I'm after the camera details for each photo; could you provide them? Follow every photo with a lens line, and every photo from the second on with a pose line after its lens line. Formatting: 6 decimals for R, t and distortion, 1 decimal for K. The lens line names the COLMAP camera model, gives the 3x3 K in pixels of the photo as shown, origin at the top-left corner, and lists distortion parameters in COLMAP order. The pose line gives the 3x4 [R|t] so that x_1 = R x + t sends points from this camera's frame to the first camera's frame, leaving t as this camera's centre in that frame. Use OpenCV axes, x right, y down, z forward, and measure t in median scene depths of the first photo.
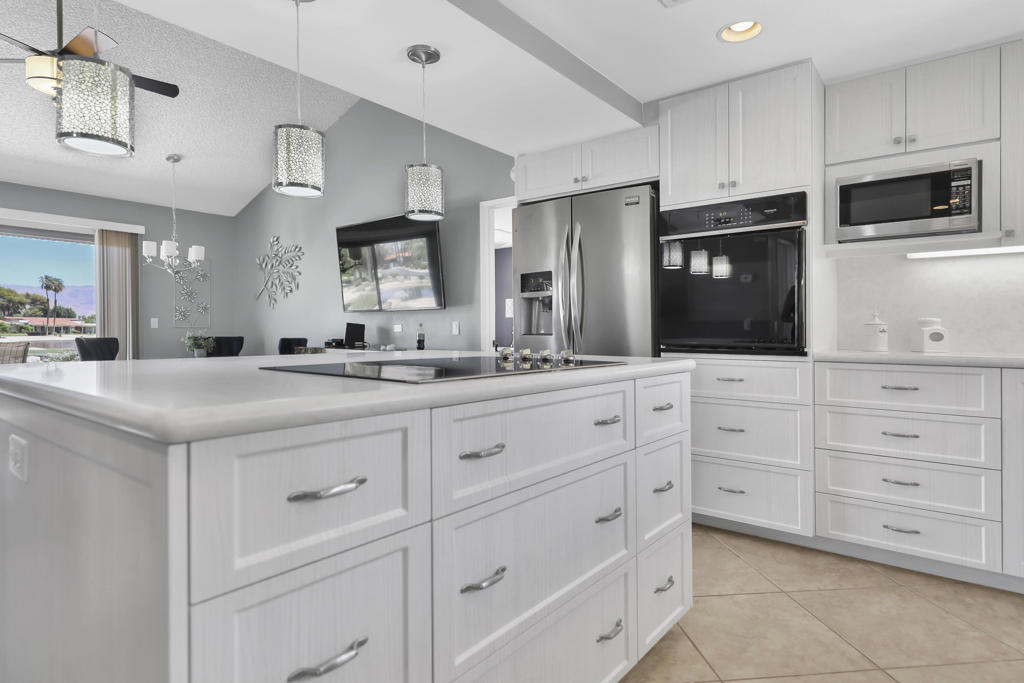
lens RADIAL K [[569.1, 0, 528.5], [0, 569.1, 336.9], [0, 0, 1]] dist [0.000272, -0.000566]
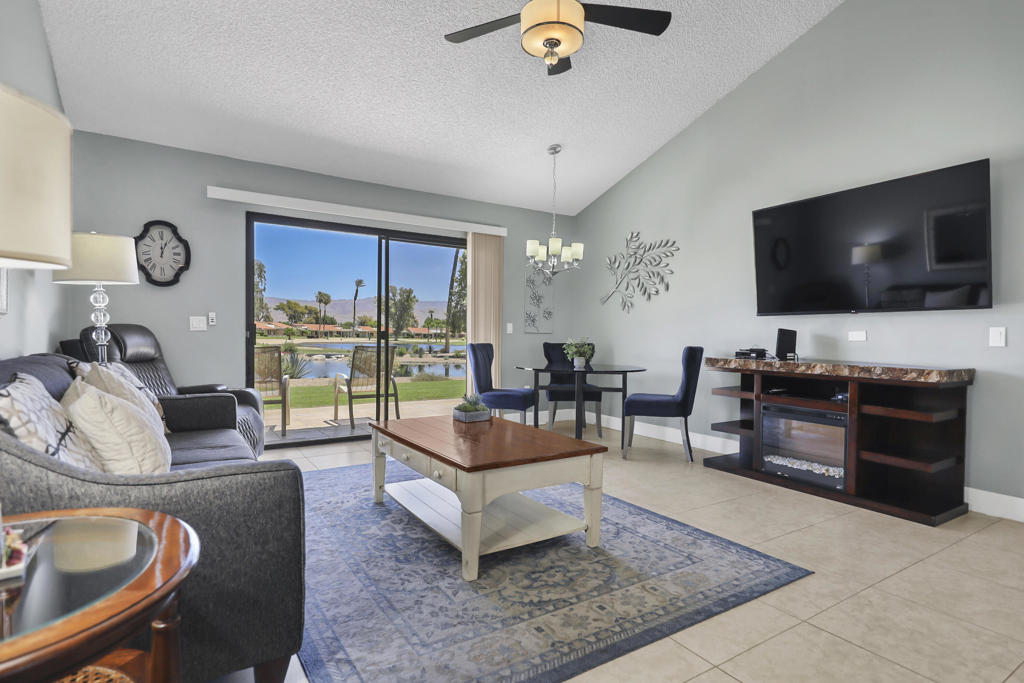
lens RADIAL K [[527.3, 0, 512.0], [0, 527.3, 341.5], [0, 0, 1]] dist [0.000353, 0.000096]
pose [[0.944109, 0.011461, -0.329435, -0.325361], [-0.012282, 0.999924, -0.000412, -0.001517], [0.329405, 0.004435, 0.944178, 0.139697]]
